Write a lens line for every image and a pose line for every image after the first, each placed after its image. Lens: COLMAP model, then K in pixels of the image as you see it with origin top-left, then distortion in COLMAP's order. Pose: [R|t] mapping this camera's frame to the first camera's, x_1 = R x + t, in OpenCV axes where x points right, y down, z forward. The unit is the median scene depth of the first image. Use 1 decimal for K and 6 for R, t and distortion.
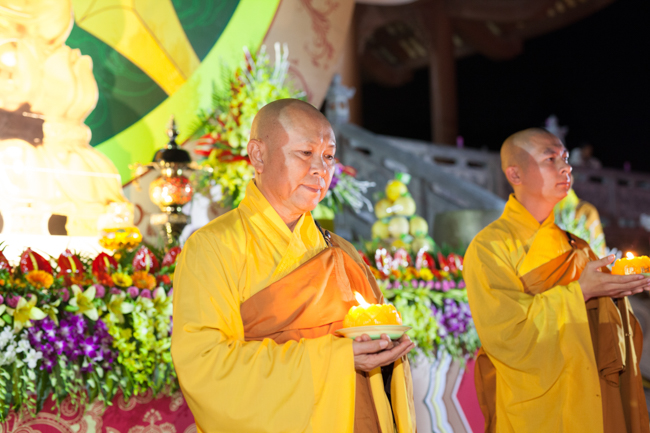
lens RADIAL K [[938.2, 0, 329.2], [0, 938.2, 216.2], [0, 0, 1]] dist [0.006039, 0.000000]
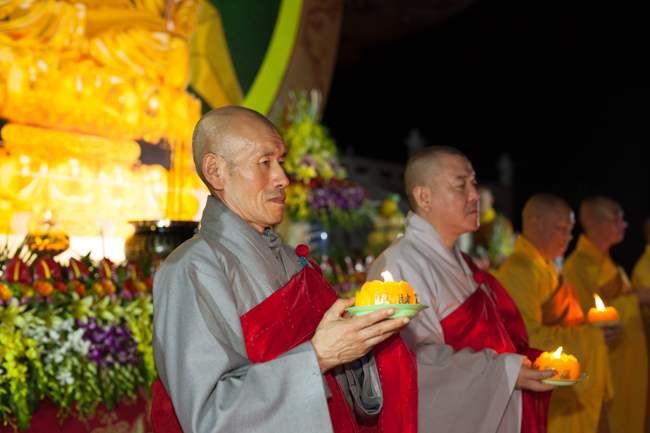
lens RADIAL K [[938.2, 0, 323.0], [0, 938.2, 215.4], [0, 0, 1]] dist [0.006039, 0.000000]
pose [[0.968614, 0.031422, 0.246578, -0.409076], [-0.037258, 0.999124, 0.019035, -0.045106], [-0.245763, -0.027625, 0.968936, -0.285722]]
